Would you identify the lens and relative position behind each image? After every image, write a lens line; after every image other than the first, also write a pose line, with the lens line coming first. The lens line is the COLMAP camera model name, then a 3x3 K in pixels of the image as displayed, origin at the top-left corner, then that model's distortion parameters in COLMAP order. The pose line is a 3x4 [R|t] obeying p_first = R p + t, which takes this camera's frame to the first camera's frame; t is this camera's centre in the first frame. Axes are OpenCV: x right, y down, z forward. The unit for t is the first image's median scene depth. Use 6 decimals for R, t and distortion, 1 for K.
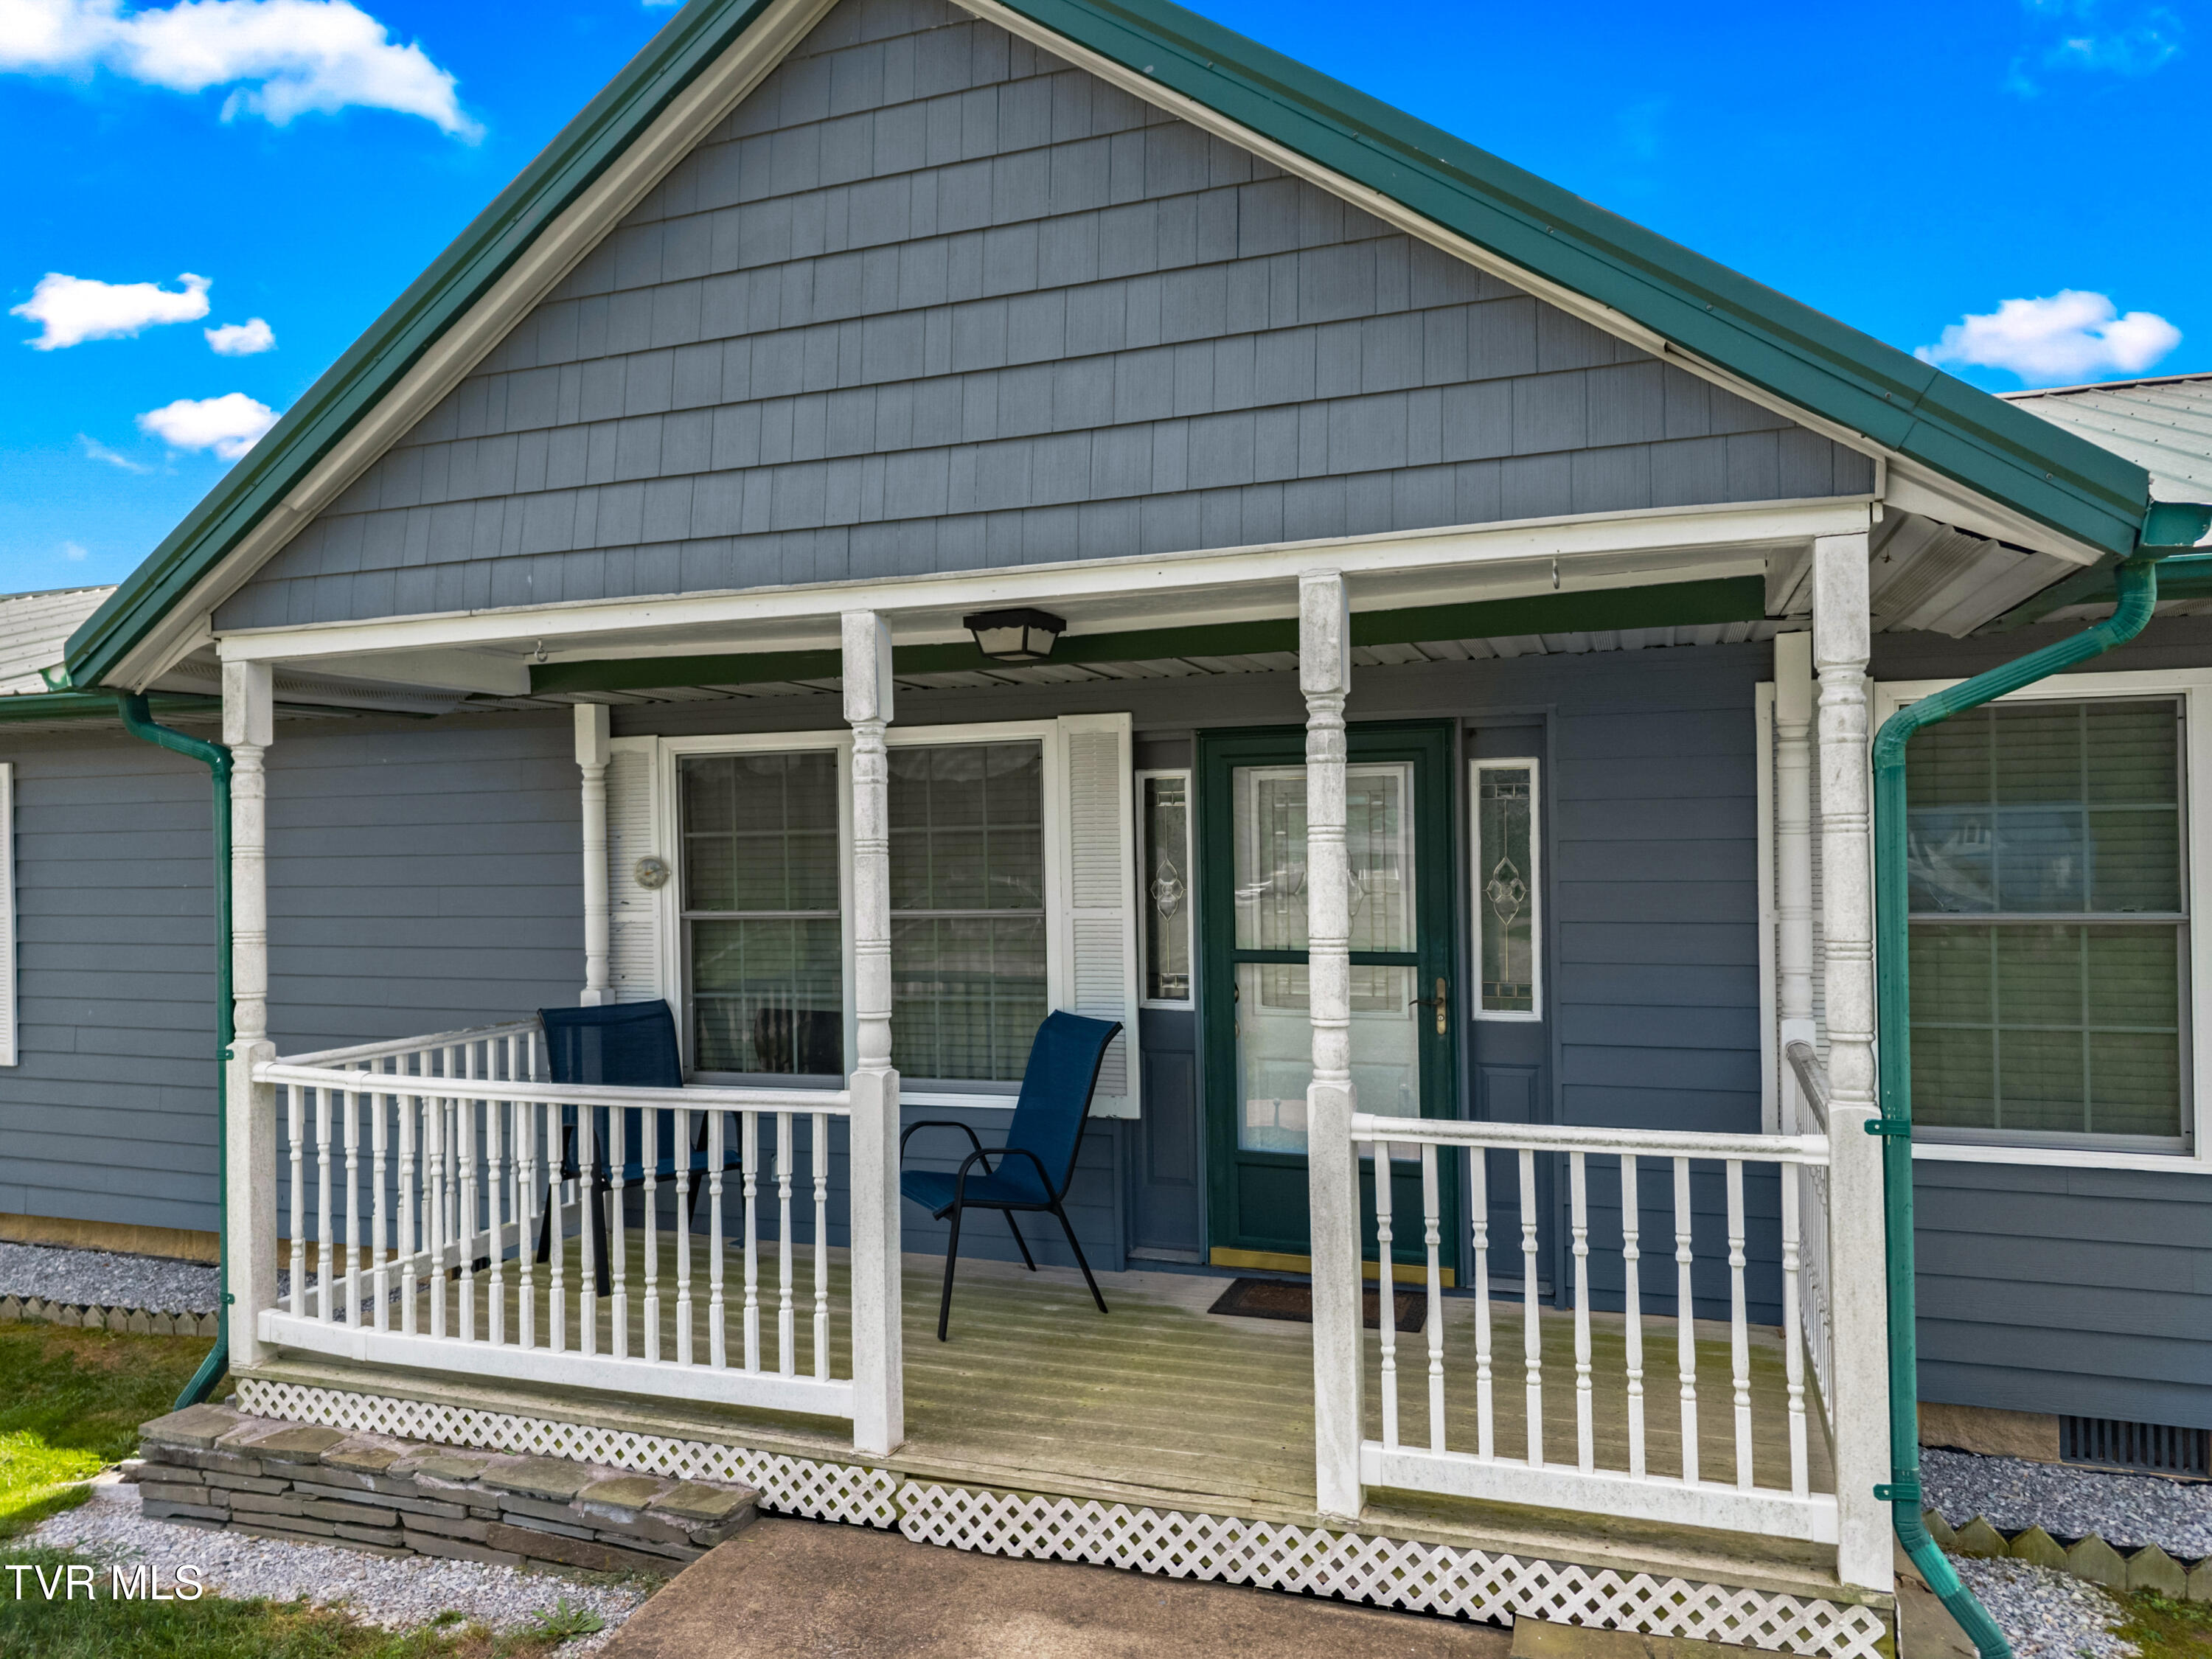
lens RADIAL K [[1511.7, 0, 1107.8], [0, 1511.7, 833.7], [0, 0, 1]] dist [0.009993, -0.000906]
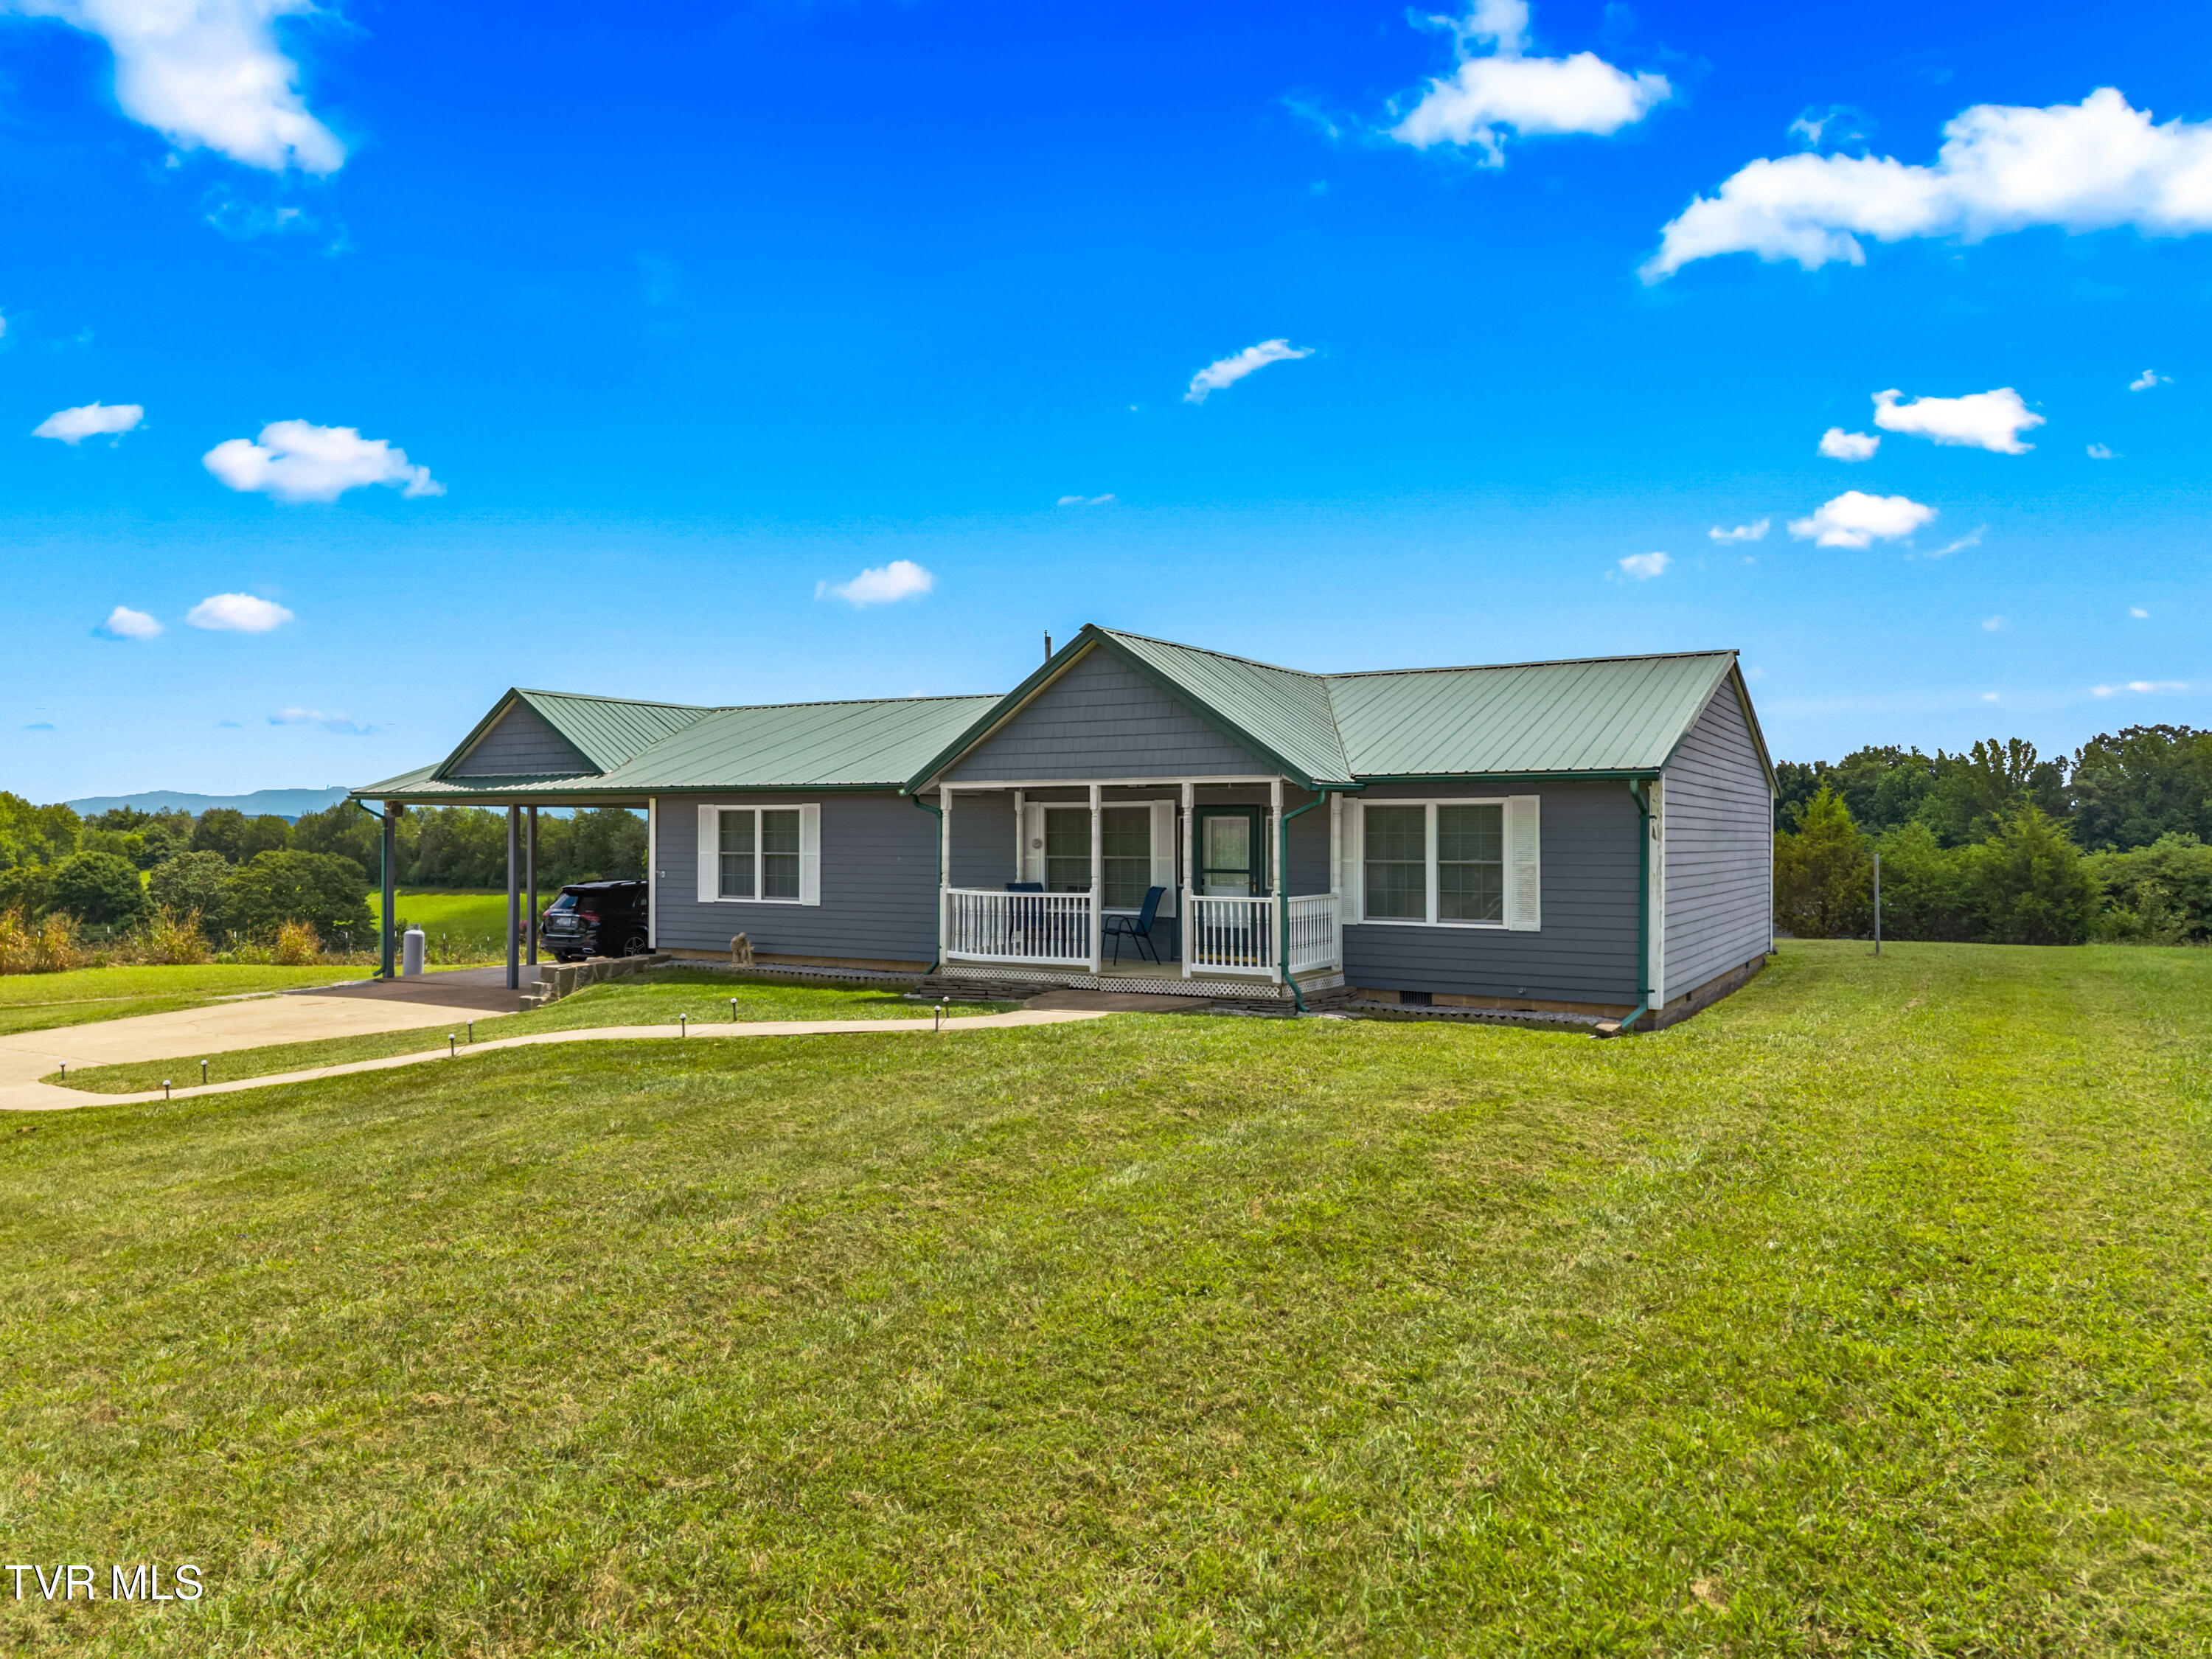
lens RADIAL K [[1511.7, 0, 1112.9], [0, 1511.7, 809.6], [0, 0, 1]] dist [0.009993, -0.000906]
pose [[0.982378, 0.016081, -0.186213, 0.650815], [-0.016980, 0.999851, -0.003231, -0.055700], [0.186133, 0.006336, 0.982504, -3.038623]]
